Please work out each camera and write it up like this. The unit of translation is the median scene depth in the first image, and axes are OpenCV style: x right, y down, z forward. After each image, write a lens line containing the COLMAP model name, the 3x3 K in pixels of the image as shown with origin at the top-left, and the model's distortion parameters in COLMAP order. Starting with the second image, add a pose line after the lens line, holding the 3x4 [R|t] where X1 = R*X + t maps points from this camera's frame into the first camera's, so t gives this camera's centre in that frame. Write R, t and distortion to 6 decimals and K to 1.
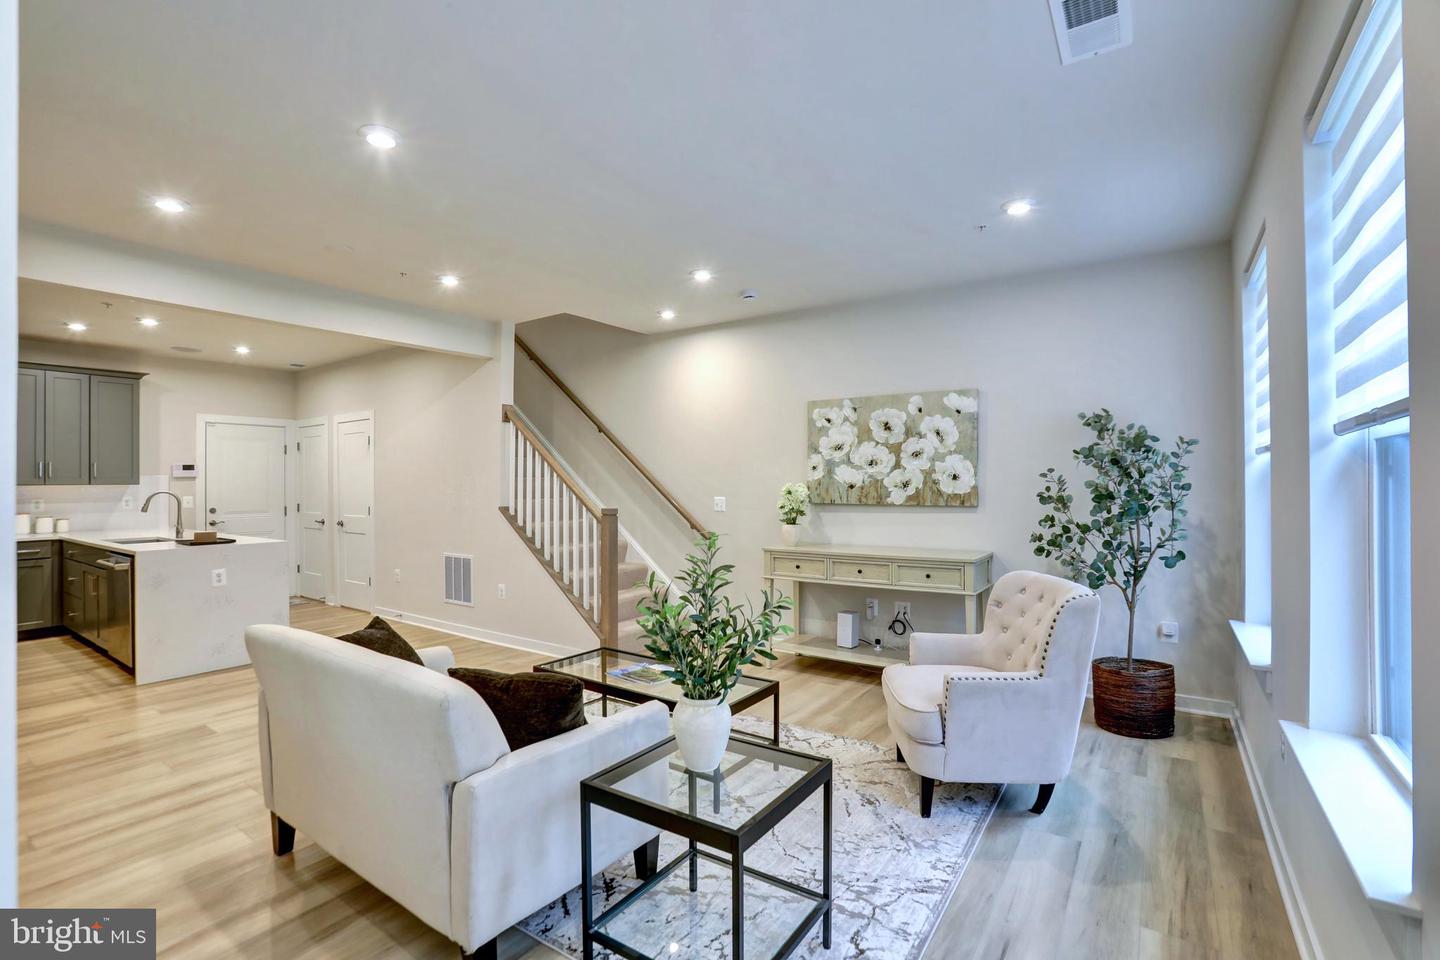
lens RADIAL K [[670.0, 0, 720.0], [0, 670.0, 480.0], [0, 0, 1]] dist [-0.080175, 0.038435]
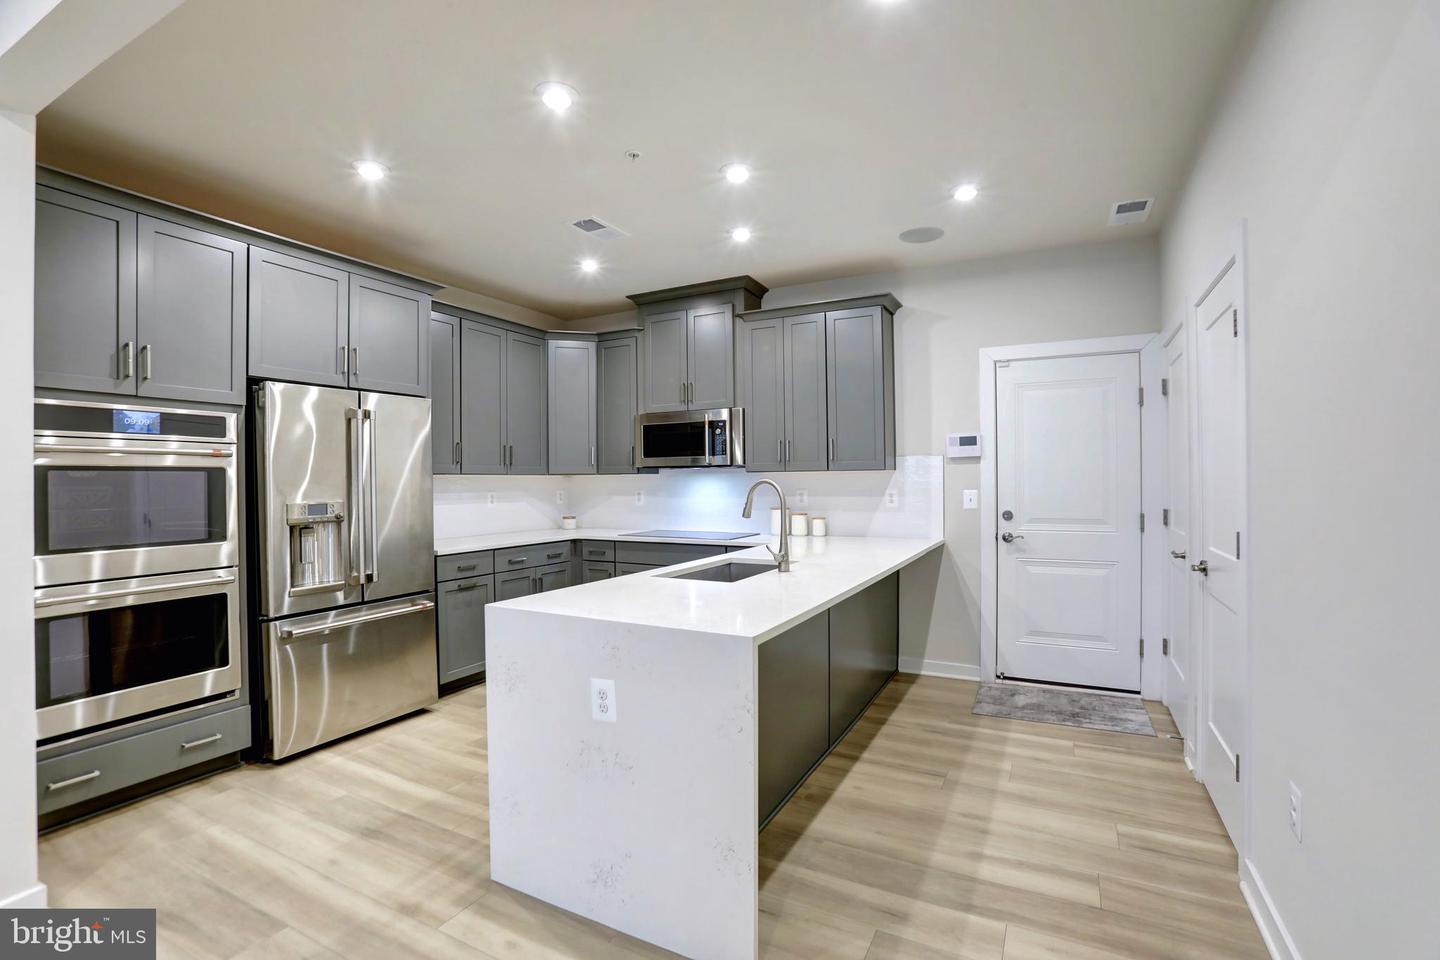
lens RADIAL K [[670.0, 0, 720.0], [0, 670.0, 480.0], [0, 0, 1]] dist [-0.080175, 0.038435]
pose [[0.126759, 0.005084, -0.991921, -0.264739], [0.011464, 0.999913, 0.006590, 0.010540], [0.991867, -0.012207, 0.126689, 0.740368]]
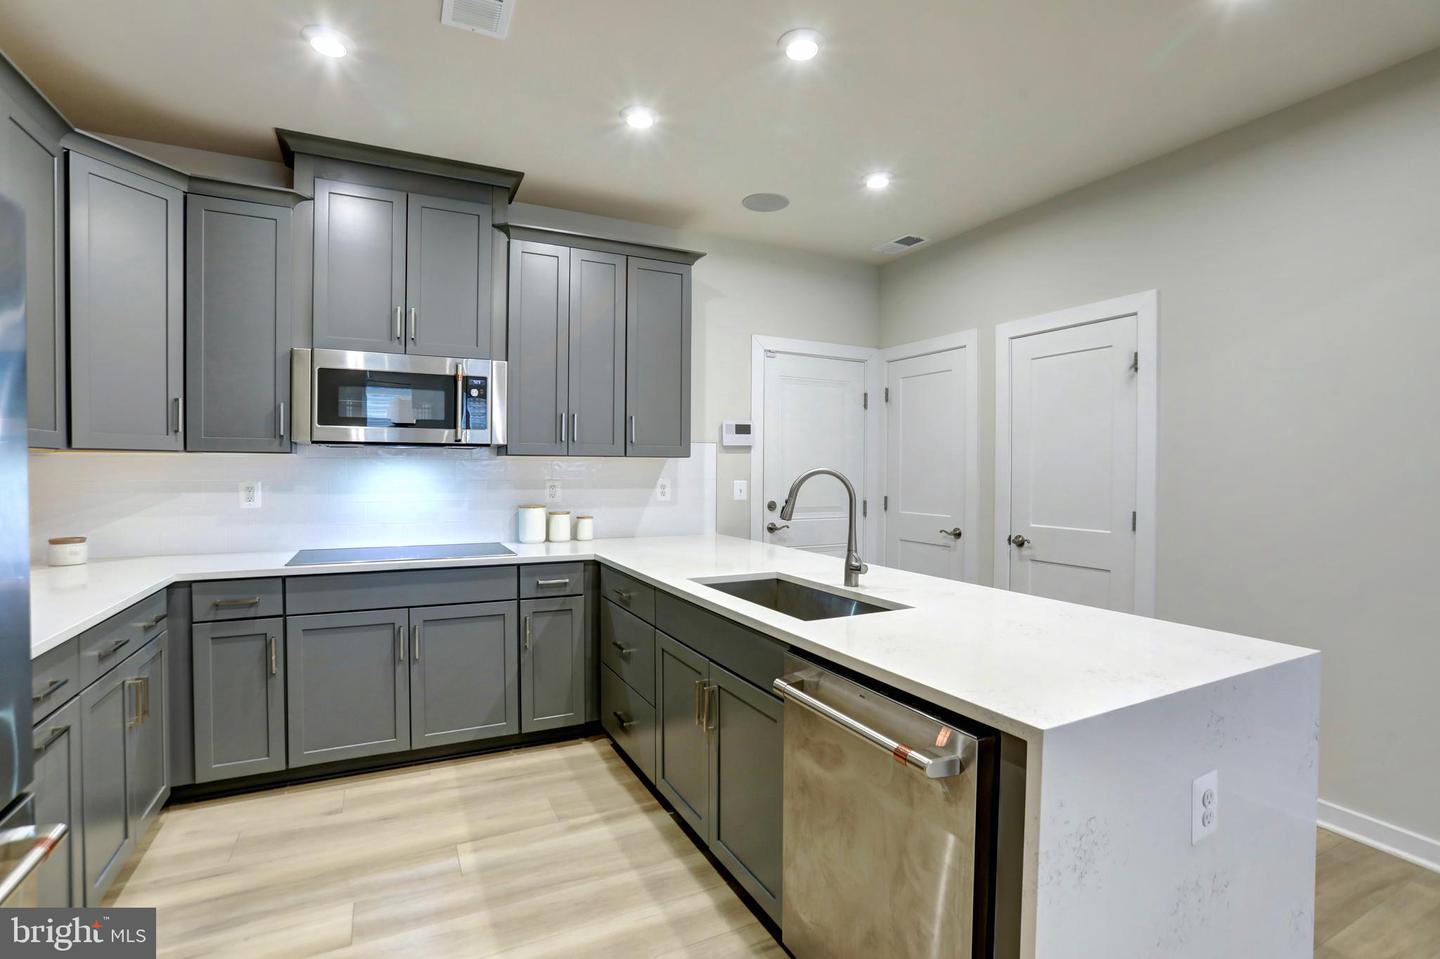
lens RADIAL K [[670.0, 0, 720.0], [0, 670.0, 479.5], [0, 0, 1]] dist [-0.080175, 0.038435]
pose [[0.884728, 0.023027, -0.465539, -0.602040], [-0.011819, 0.999566, 0.026979, 0.009732], [0.465958, -0.018367, 0.884616, 0.498356]]
